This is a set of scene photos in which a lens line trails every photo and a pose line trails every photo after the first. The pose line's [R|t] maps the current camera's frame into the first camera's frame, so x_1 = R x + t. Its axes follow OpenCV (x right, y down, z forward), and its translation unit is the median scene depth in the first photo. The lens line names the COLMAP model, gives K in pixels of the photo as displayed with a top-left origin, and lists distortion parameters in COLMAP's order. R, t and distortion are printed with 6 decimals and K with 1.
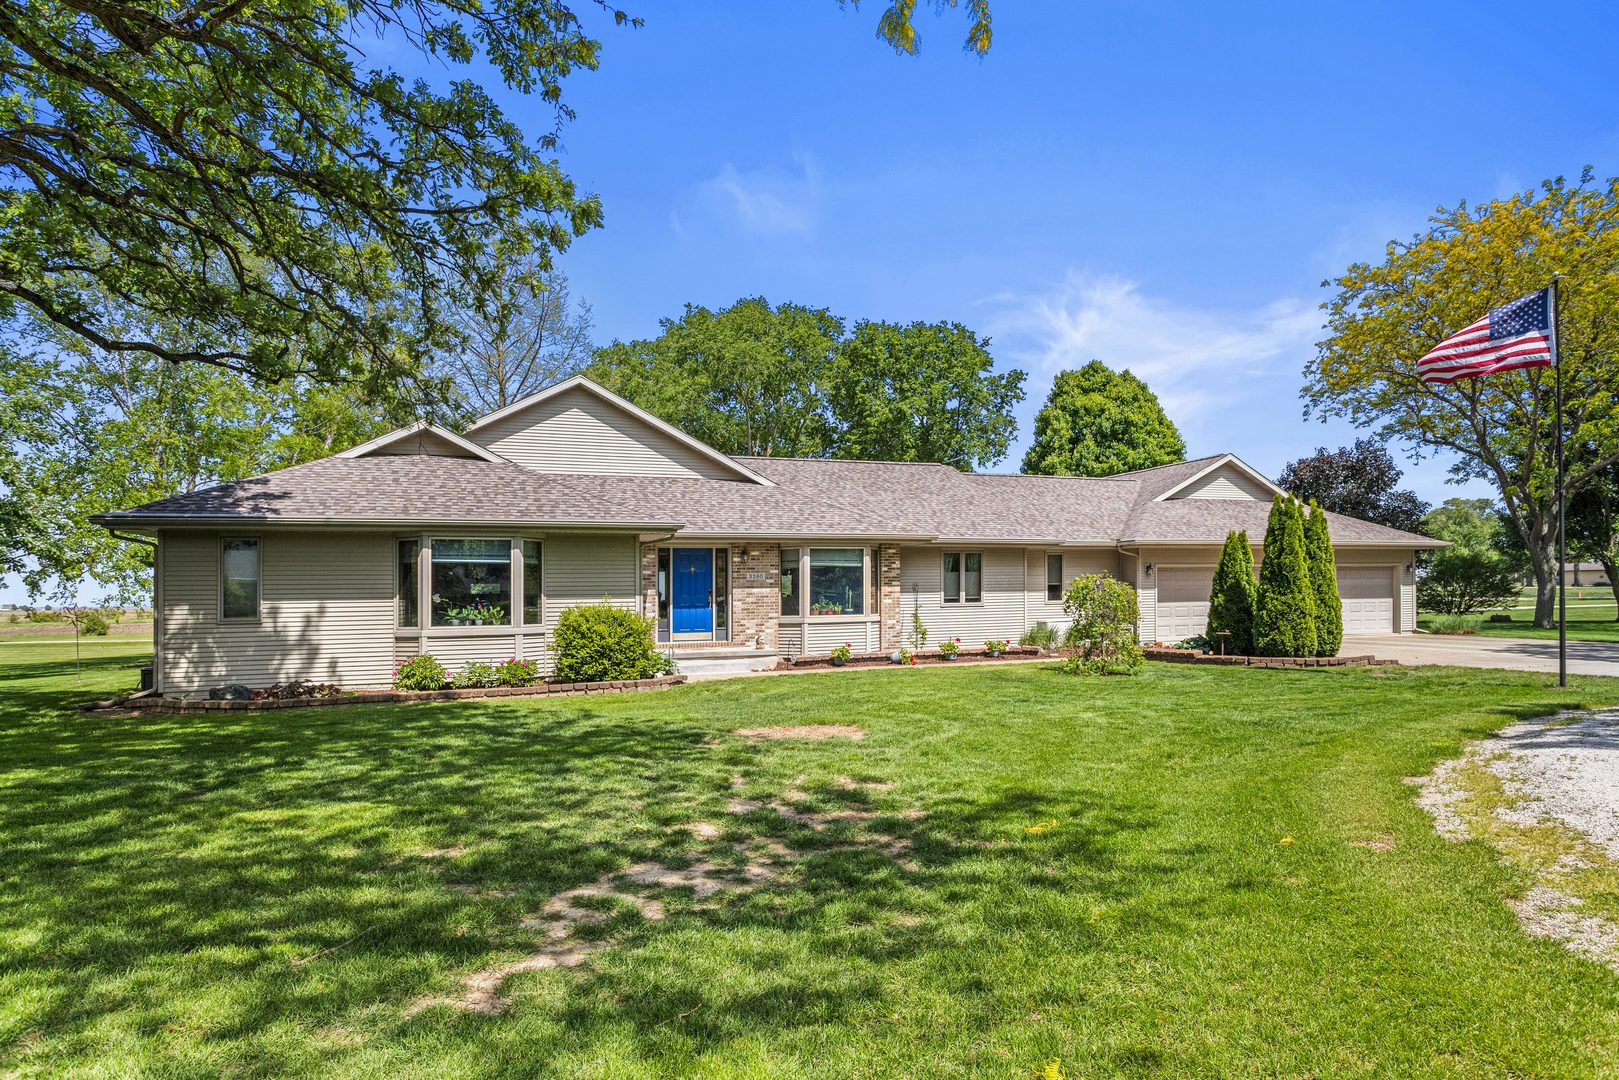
lens RADIAL K [[959.6, 0, 812.3], [0, 959.6, 552.9], [0, 0, 1]] dist [0.001027, 0.000115]
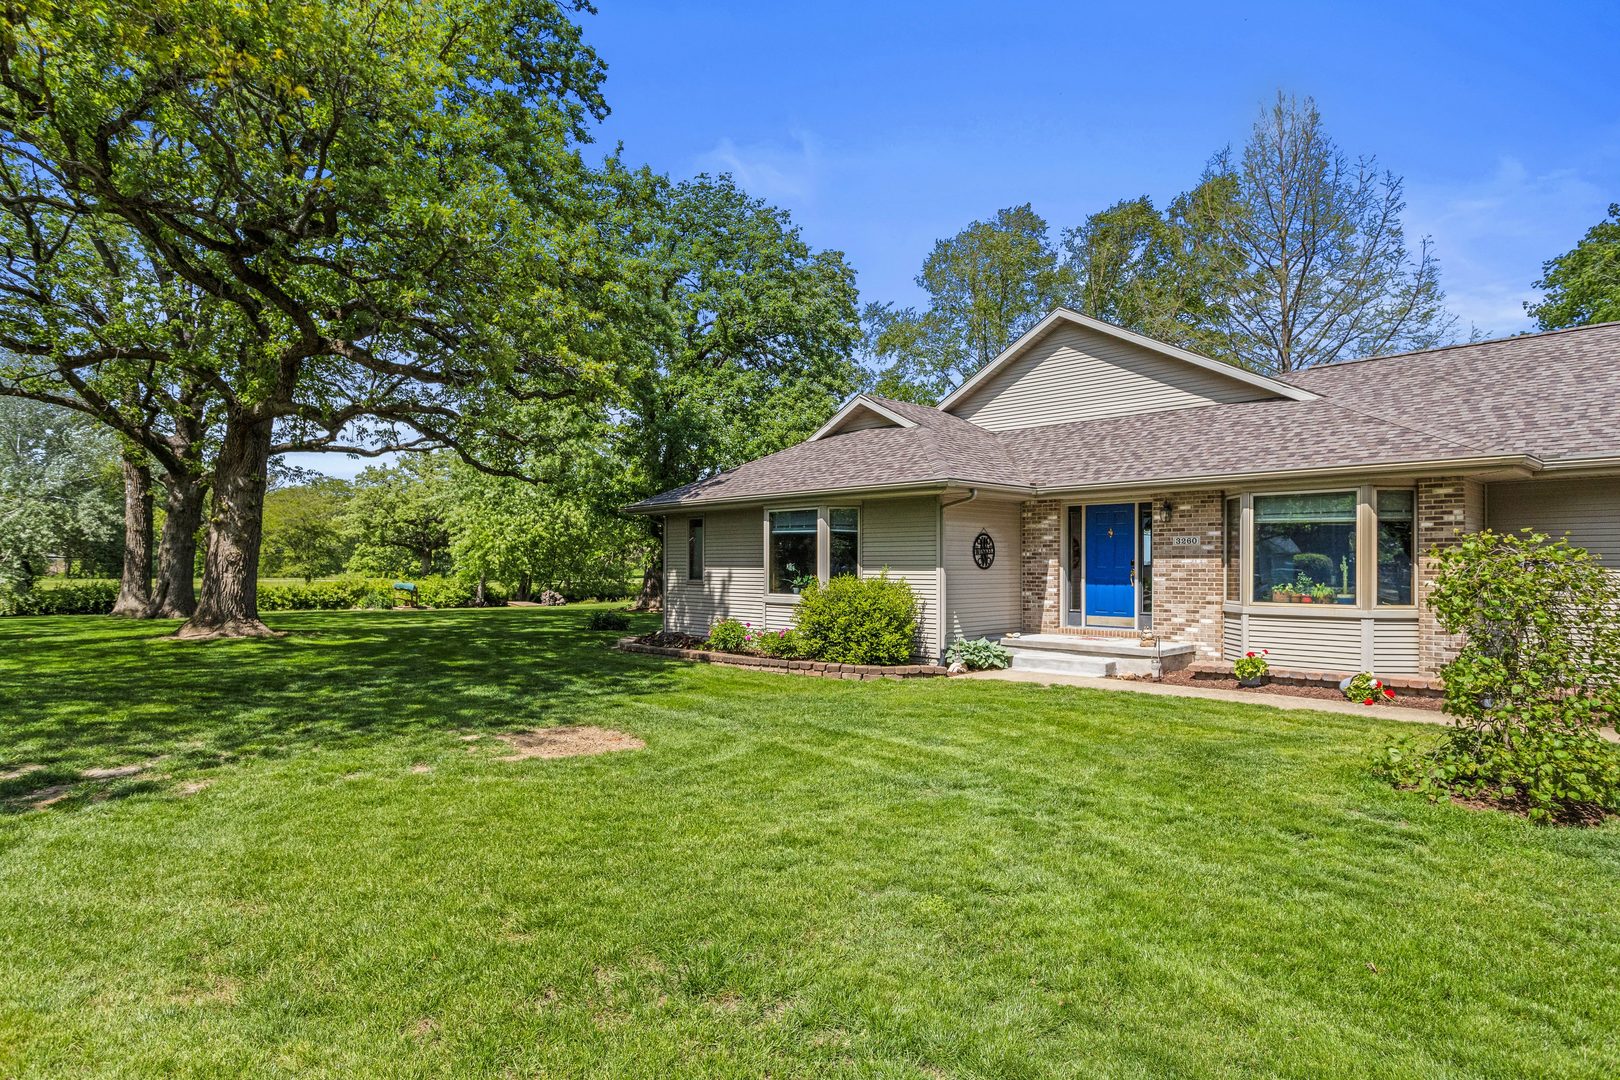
lens RADIAL K [[960.2, 0, 811.8], [0, 960.2, 538.3], [0, 0, 1]] dist [0.001027, 0.000115]
pose [[0.376934, -0.012022, -0.926162, 0.478575], [0.038381, 0.999260, 0.002649, 0.010453], [0.925444, -0.036546, 0.377117, 0.495911]]
